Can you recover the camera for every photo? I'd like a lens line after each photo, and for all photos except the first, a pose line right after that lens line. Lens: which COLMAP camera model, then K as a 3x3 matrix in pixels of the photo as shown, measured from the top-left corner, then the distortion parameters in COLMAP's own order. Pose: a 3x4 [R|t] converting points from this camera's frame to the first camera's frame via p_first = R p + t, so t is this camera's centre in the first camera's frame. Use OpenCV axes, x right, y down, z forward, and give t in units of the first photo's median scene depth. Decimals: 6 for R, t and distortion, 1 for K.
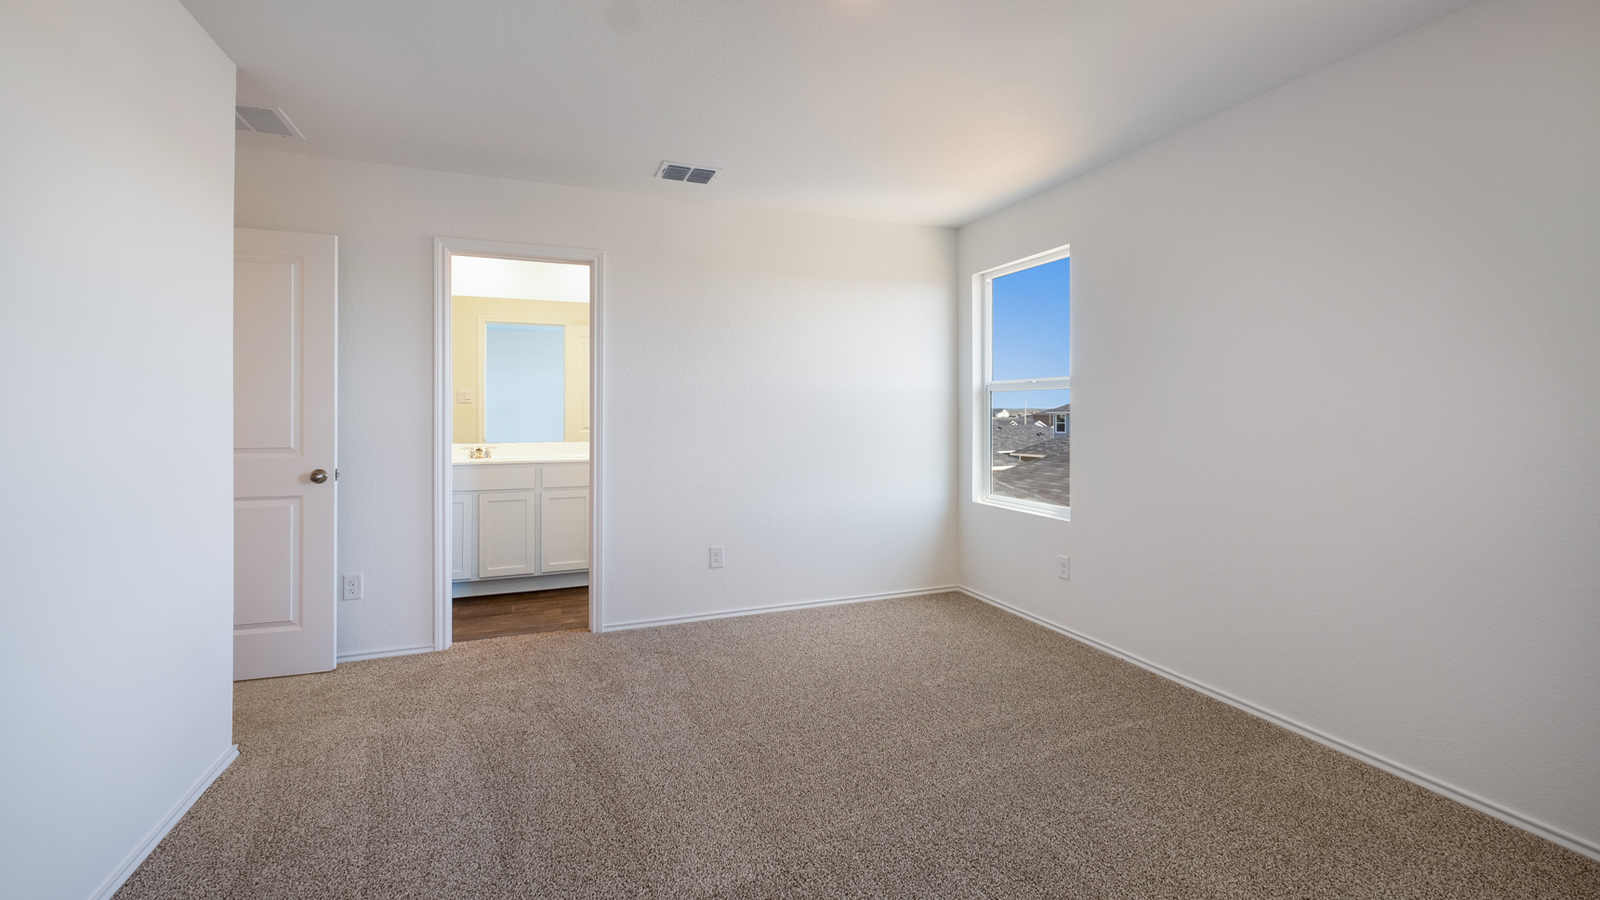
lens RADIAL K [[693.6, 0, 810.2], [0, 693.6, 406.4], [0, 0, 1]] dist [0.000795, -0.000324]
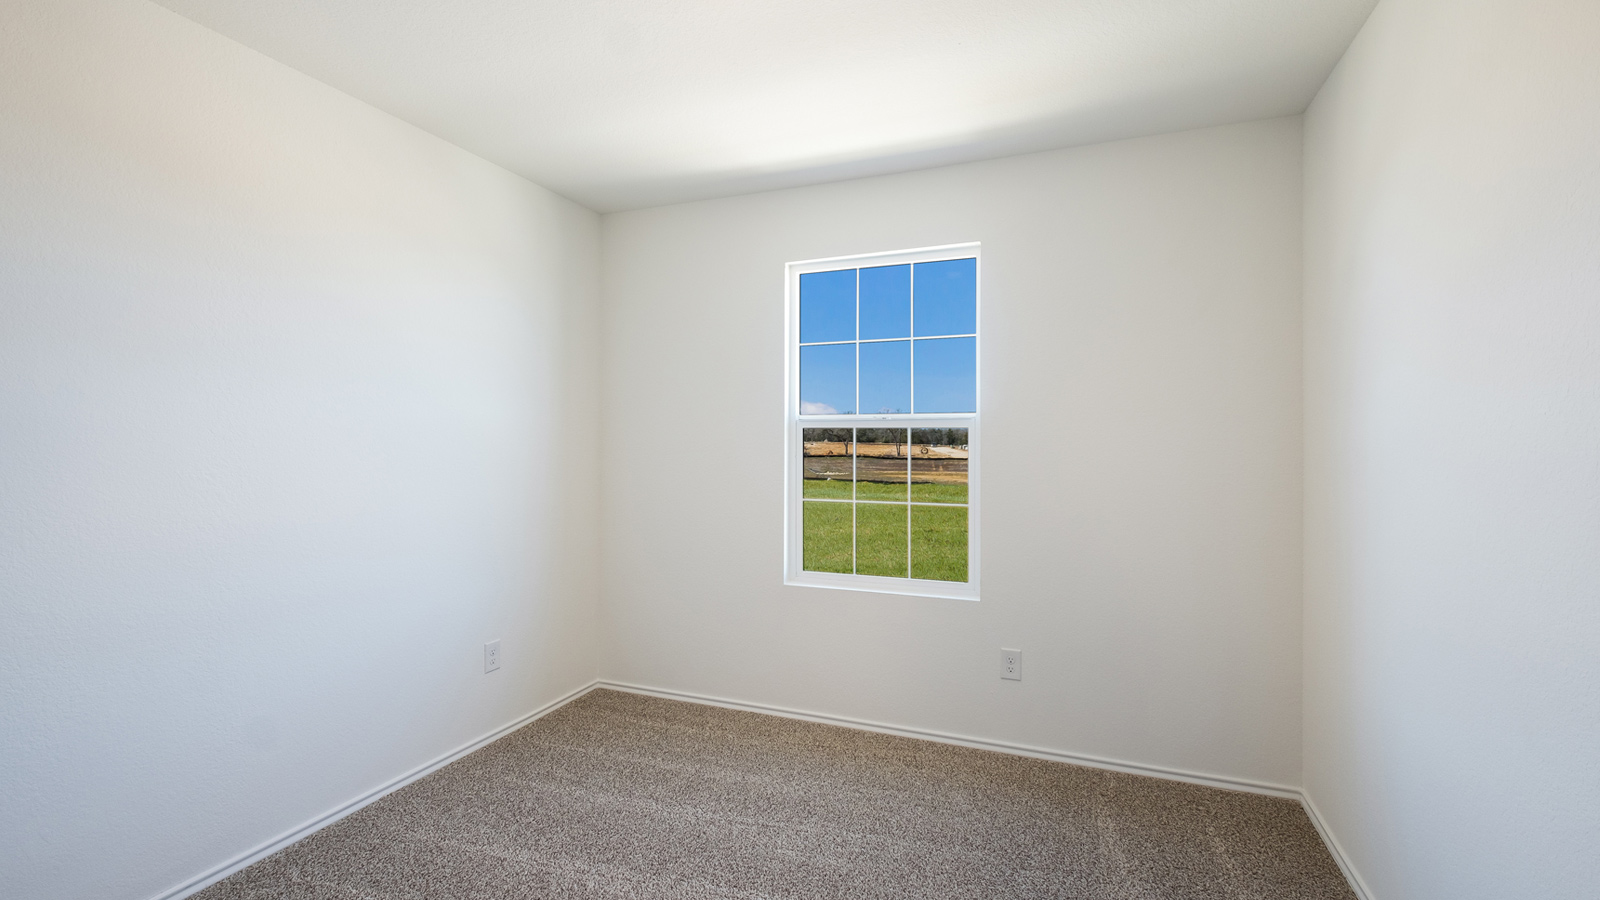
lens RADIAL K [[693.5, 0, 804.4], [0, 693.5, 444.1], [0, 0, 1]] dist [0.000861, 0.000059]
pose [[0.688059, 0.004740, 0.725639, -0.317274], [-0.003390, 0.999989, -0.003317, -0.004539], [-0.725647, -0.000178, 0.688067, 0.605066]]
